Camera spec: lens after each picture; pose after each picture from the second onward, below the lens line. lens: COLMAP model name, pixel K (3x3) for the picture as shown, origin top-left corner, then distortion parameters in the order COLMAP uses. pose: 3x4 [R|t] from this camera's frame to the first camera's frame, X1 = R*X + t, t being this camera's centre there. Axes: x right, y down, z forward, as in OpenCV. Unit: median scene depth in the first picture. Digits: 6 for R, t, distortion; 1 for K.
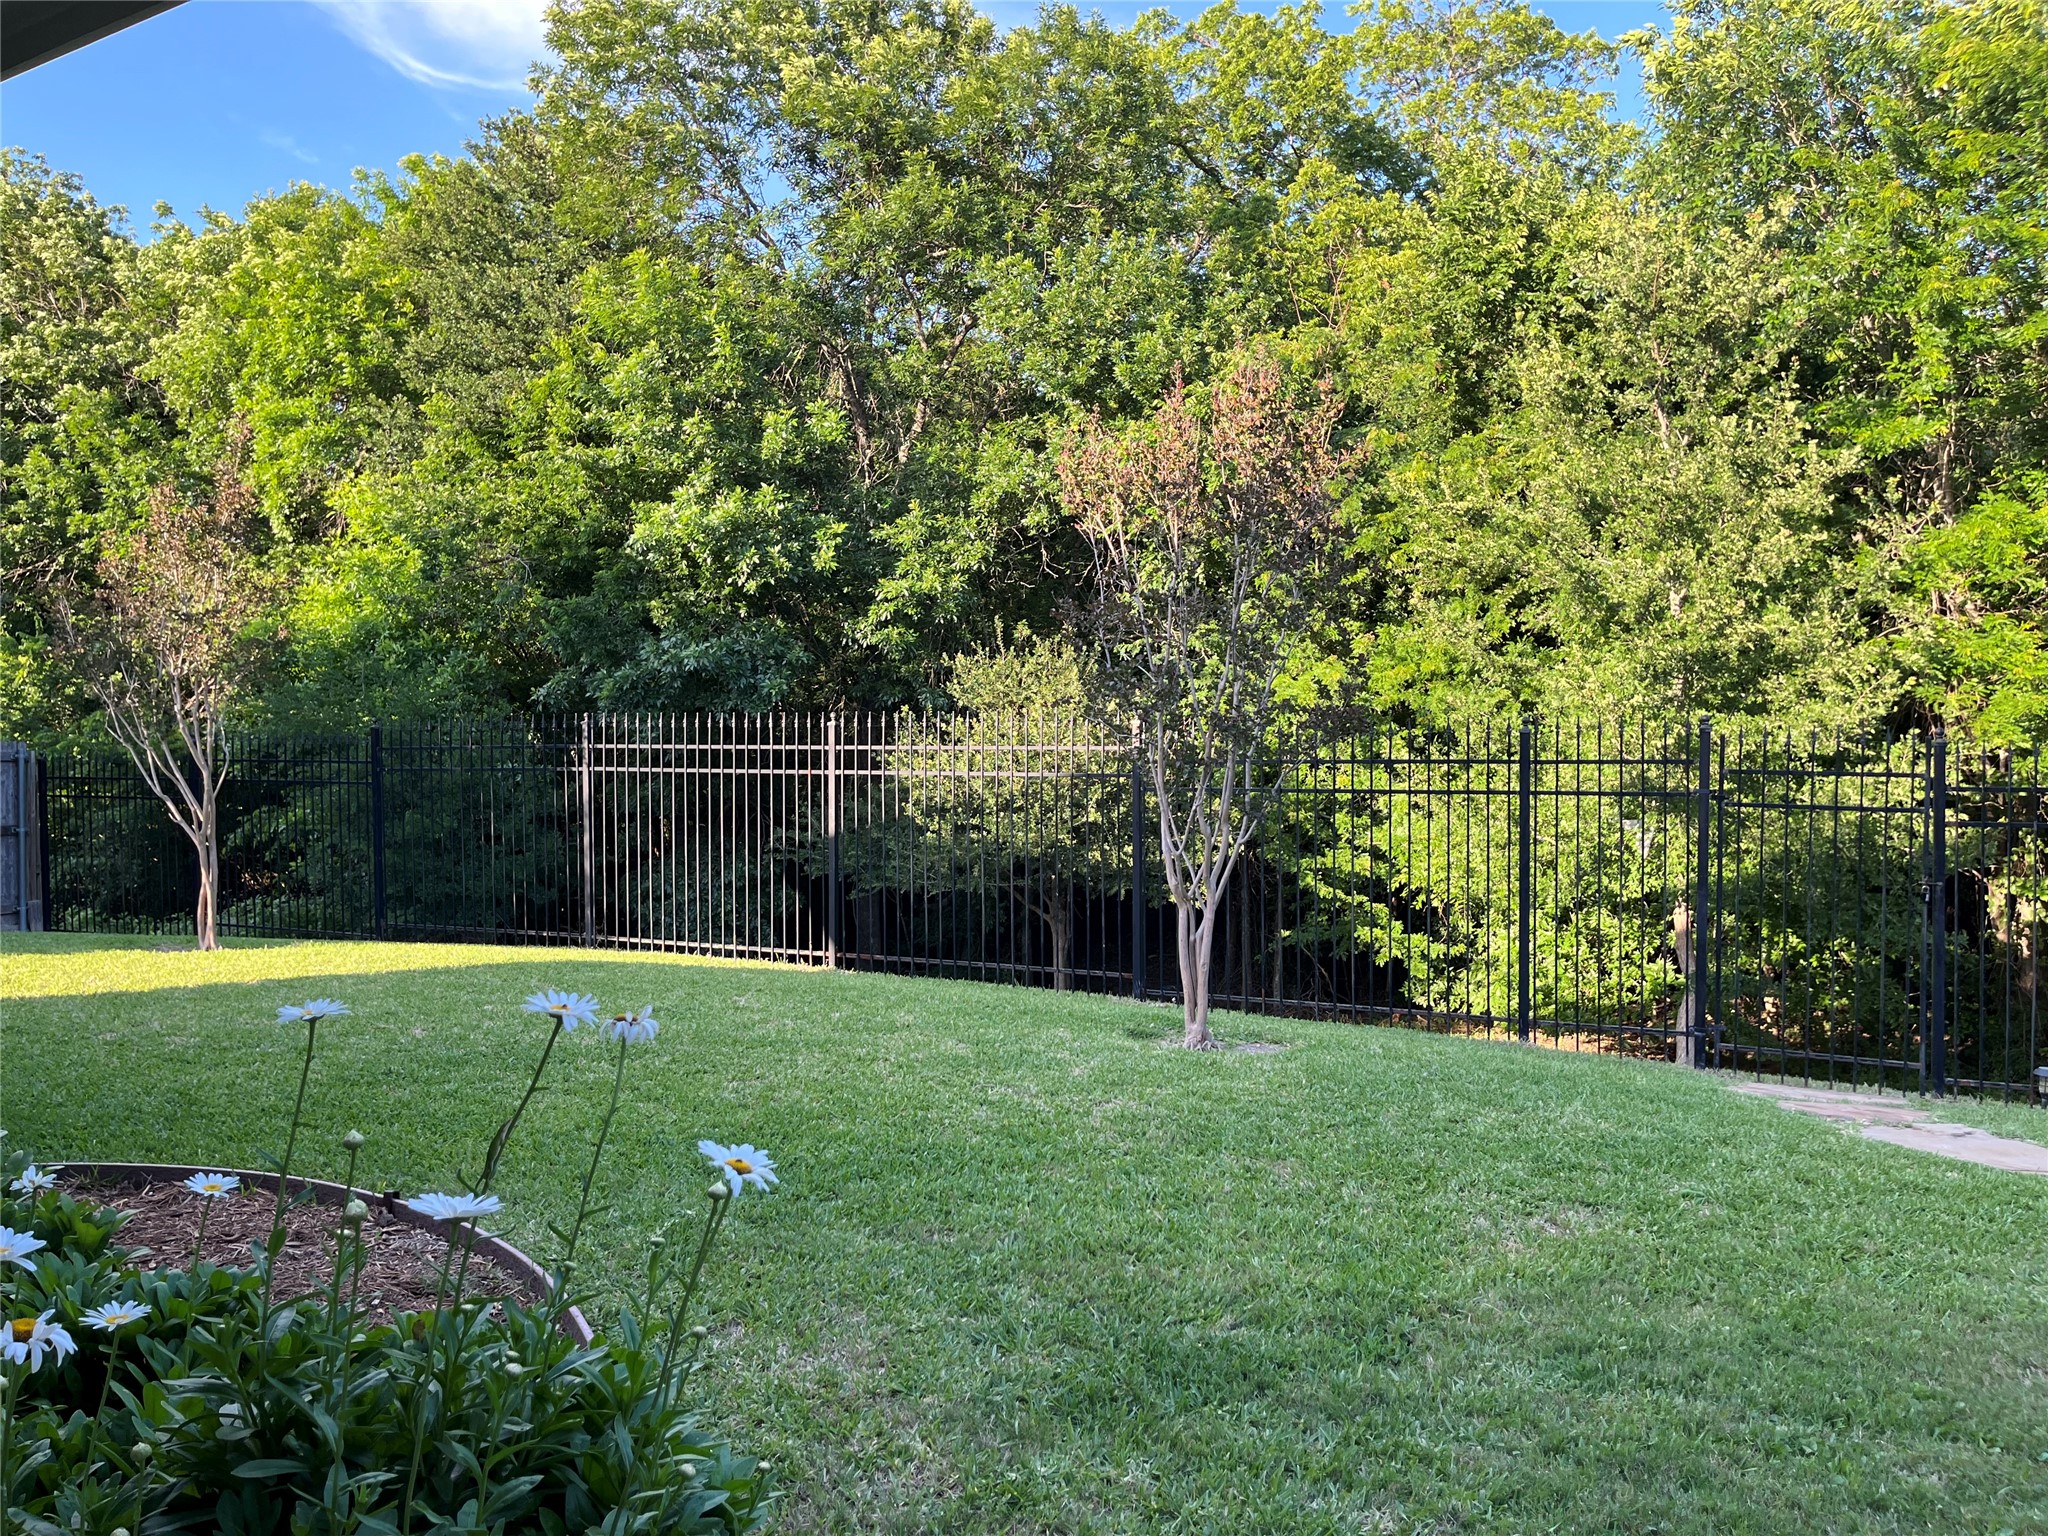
lens RADIAL K [[1569.7, 0, 1048.9], [0, 1569.7, 756.3], [0, 0, 1]] dist [0.109010, -0.194458]
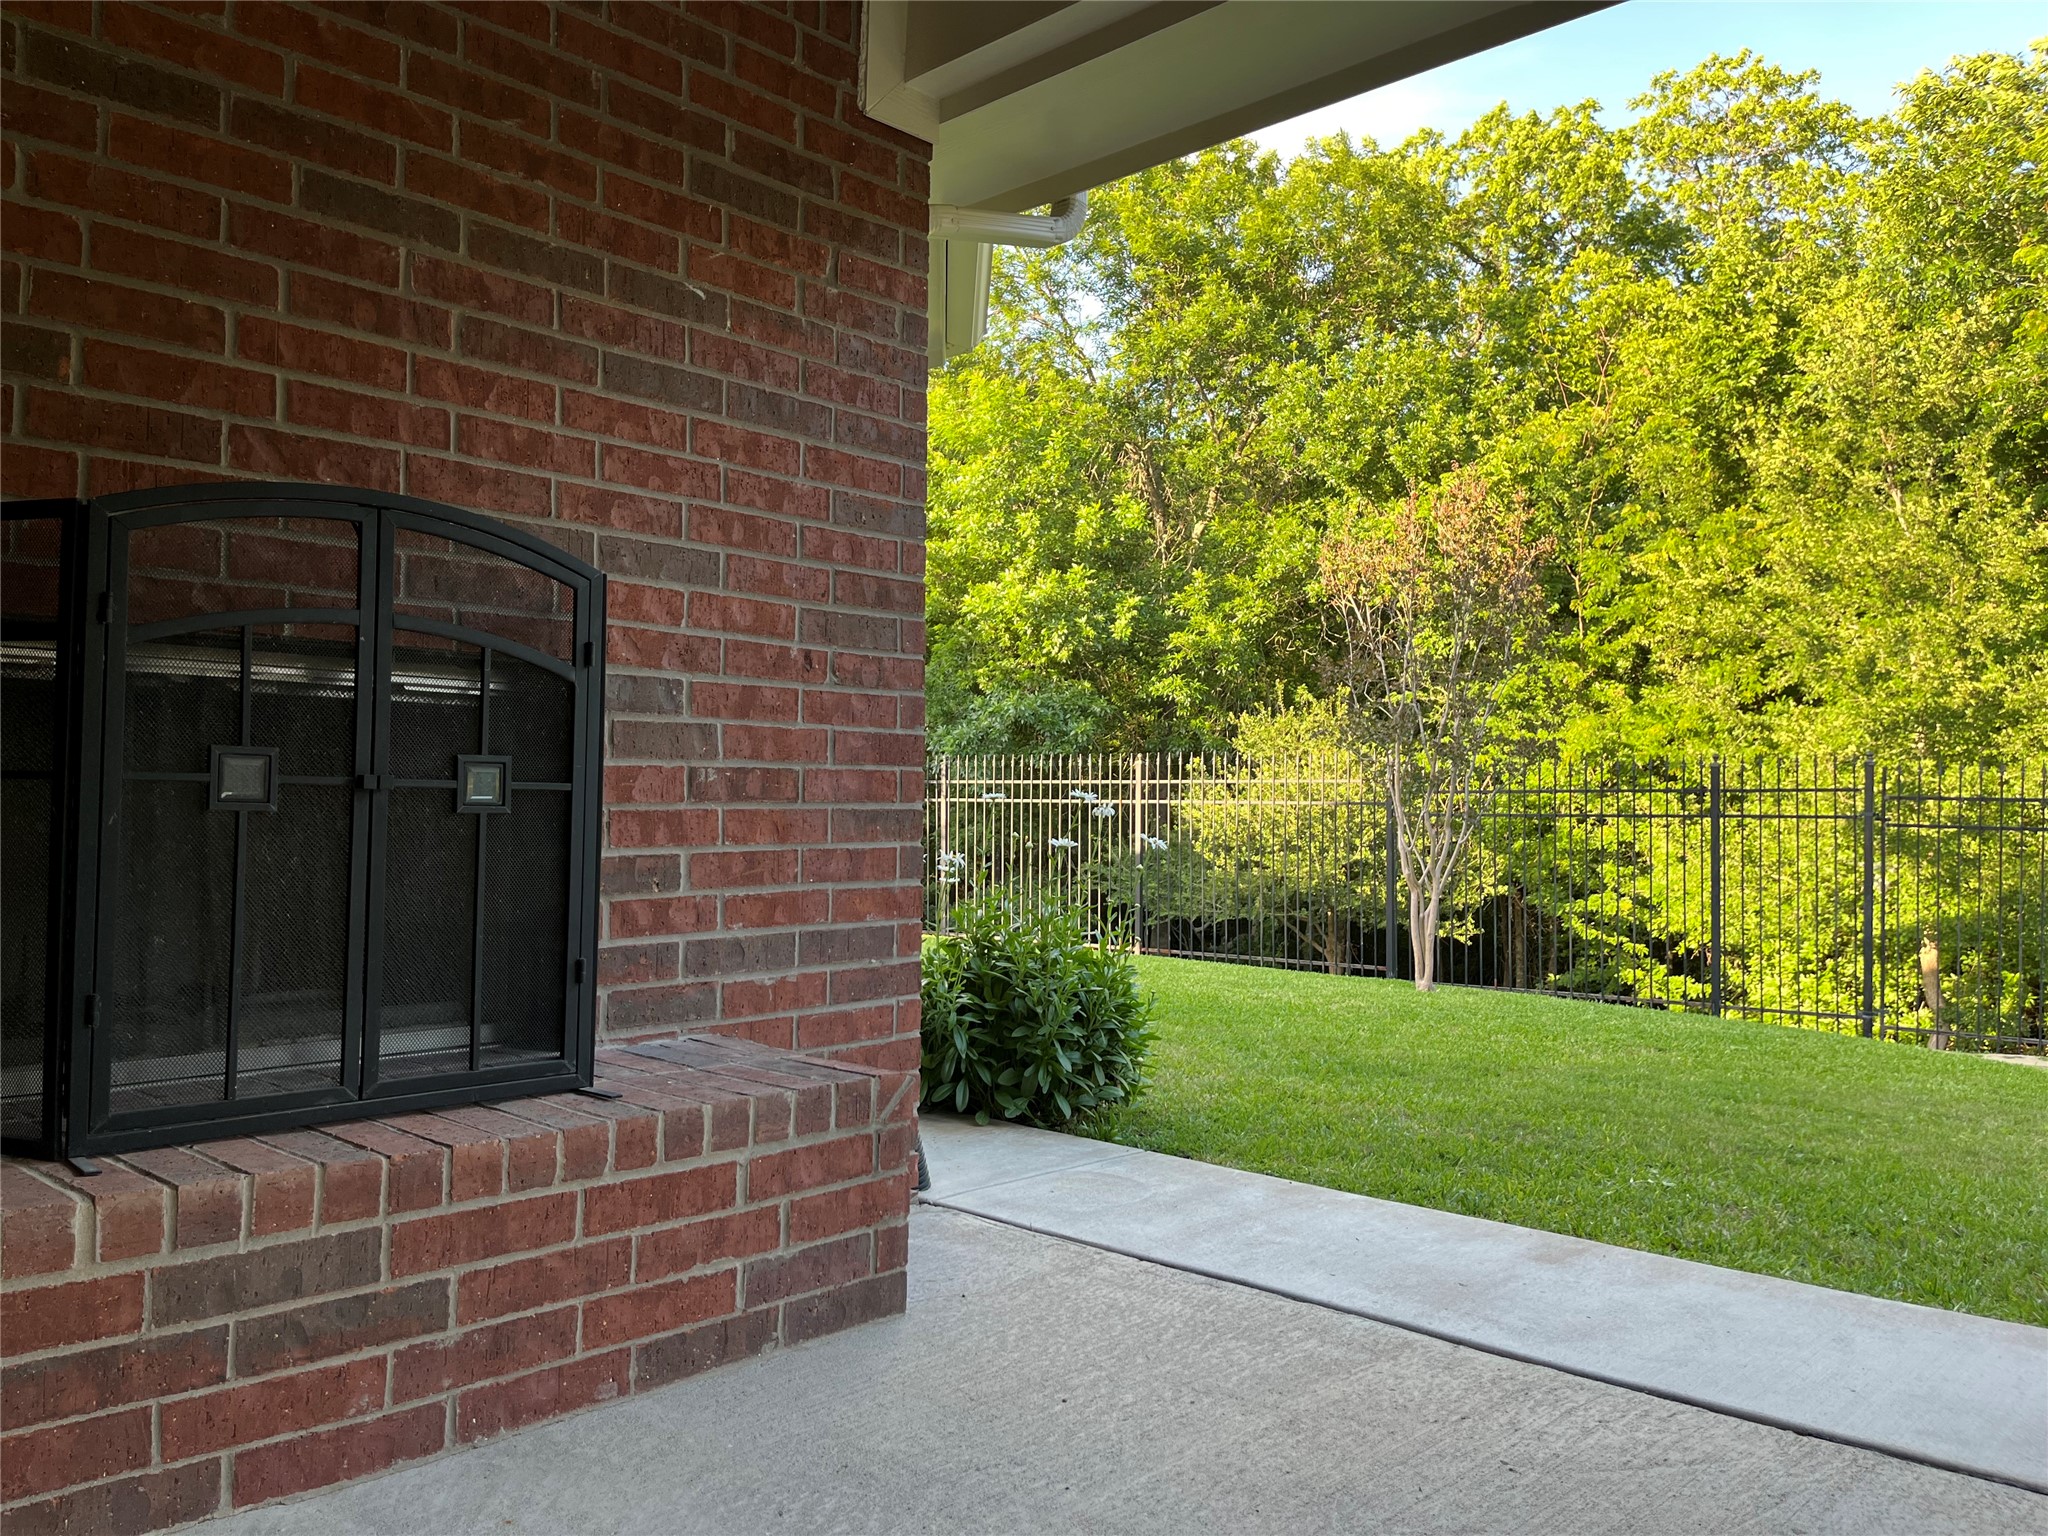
lens RADIAL K [[1569.7, 0, 1048.9], [0, 1569.7, 756.3], [0, 0, 1]] dist [0.109010, -0.194458]
pose [[0.983566, 0.004936, -0.180482, 0.008999], [-0.012945, 0.998981, -0.043225, 0.016393], [0.180085, 0.044851, 0.982628, -0.131516]]
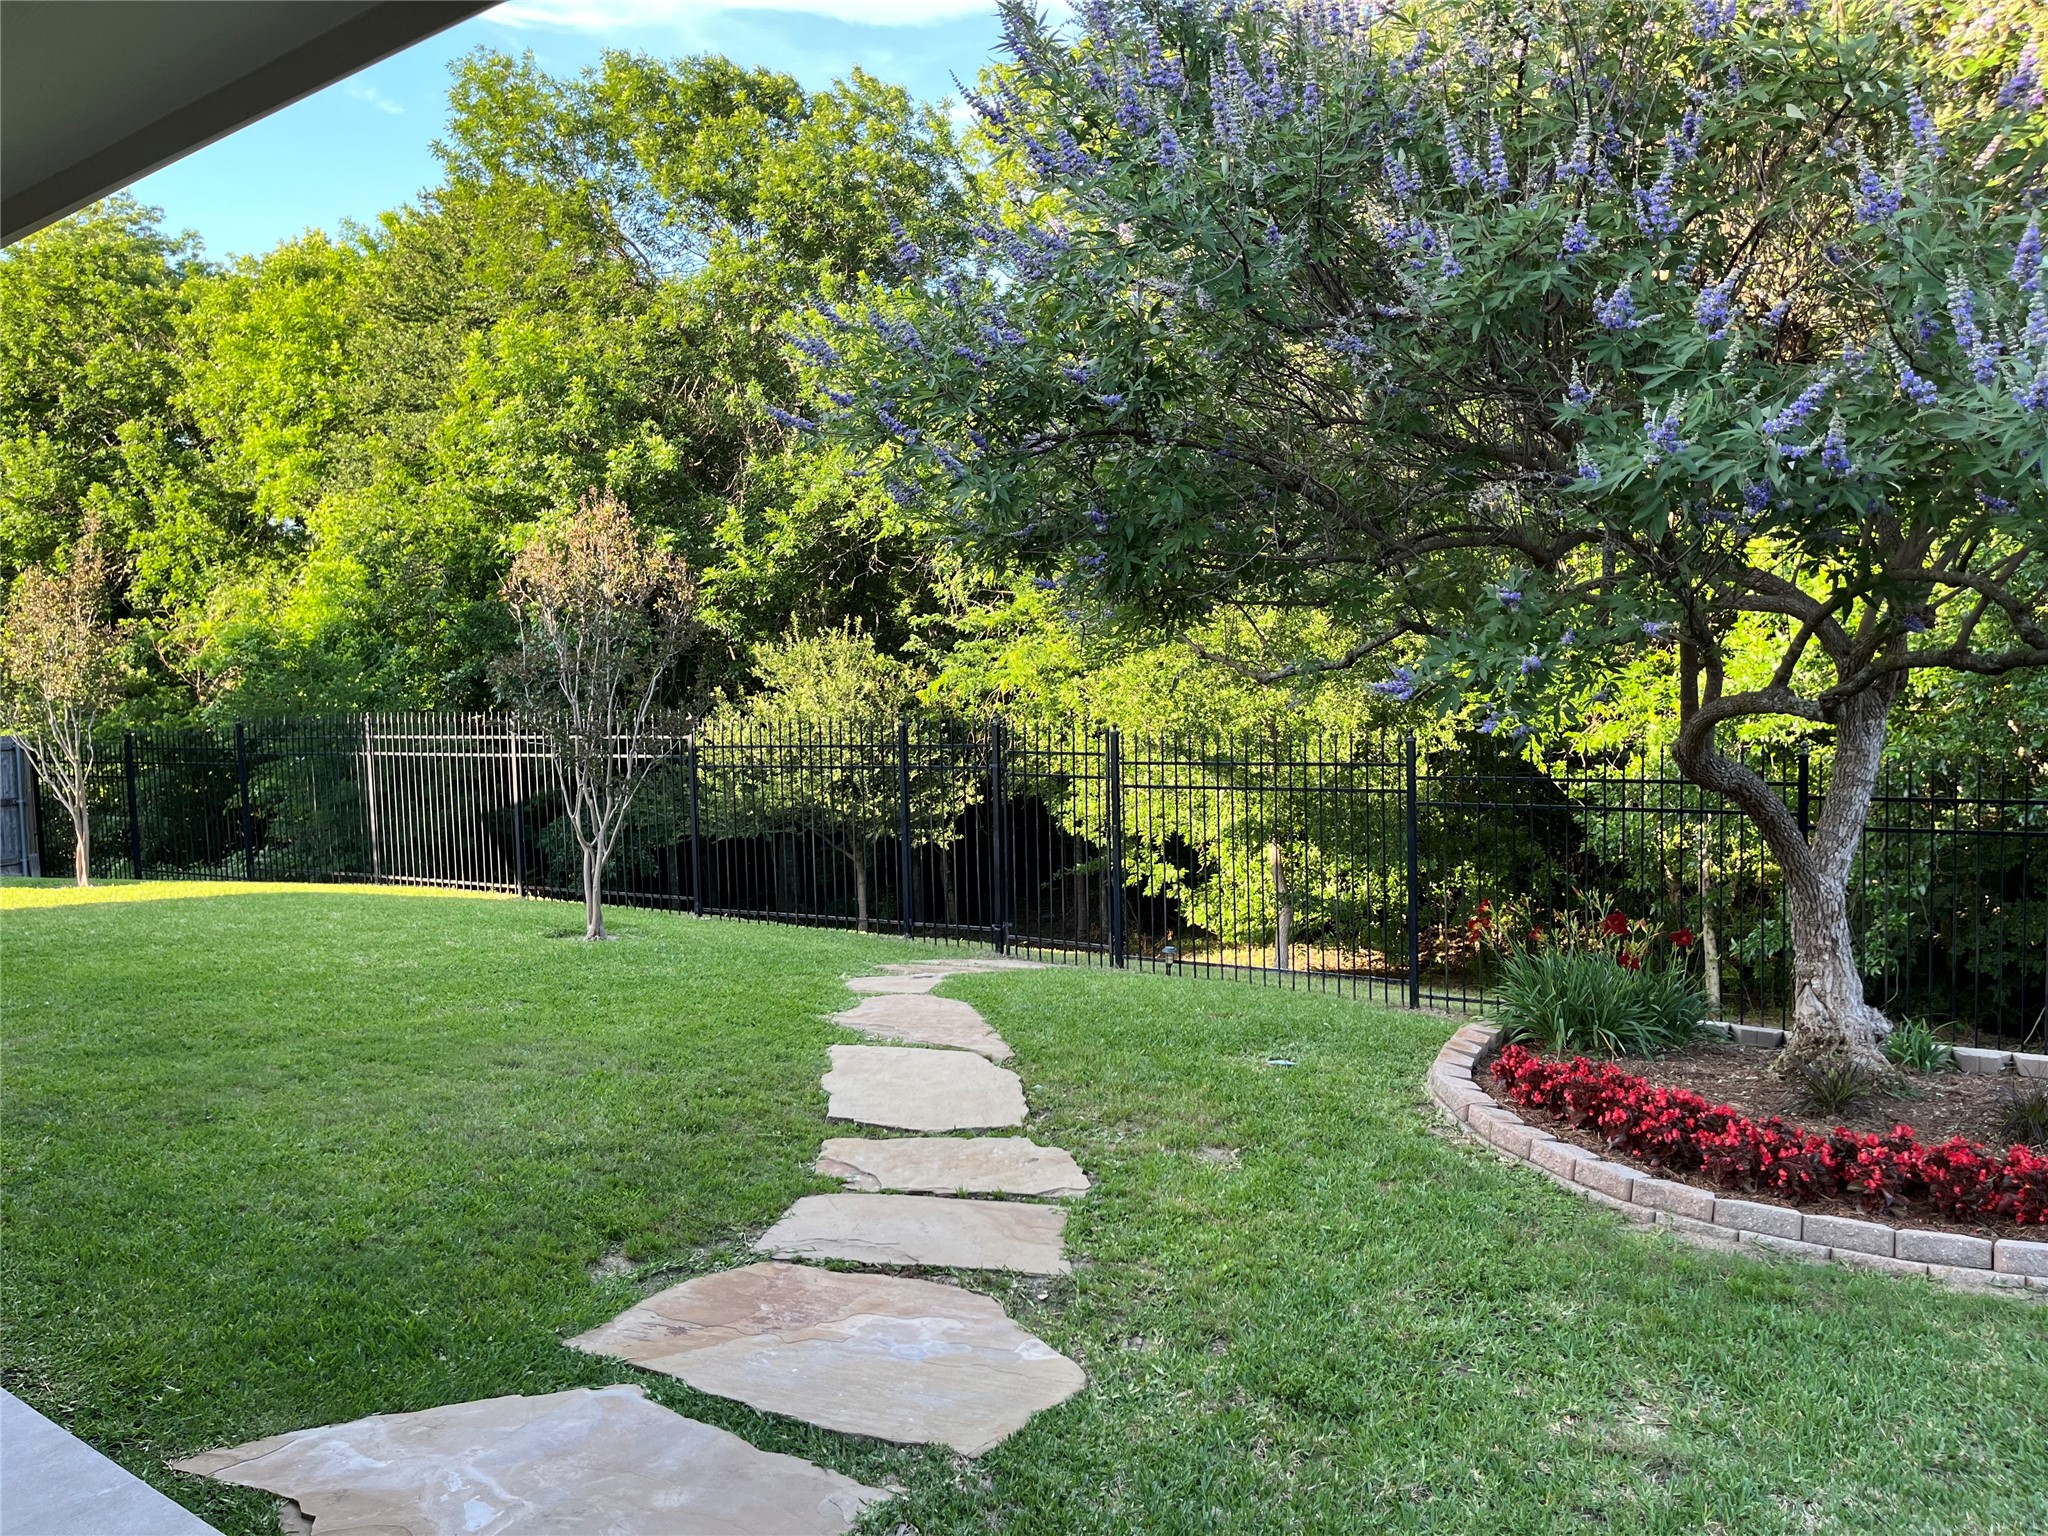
lens RADIAL K [[1569.7, 0, 1048.9], [0, 1569.7, 756.3], [0, 0, 1]] dist [0.109010, -0.194458]
pose [[0.995720, -0.020190, -0.090184, 0.260301], [0.023689, 0.999001, 0.037902, -0.017437], [0.089329, -0.039876, 0.995204, -0.195260]]
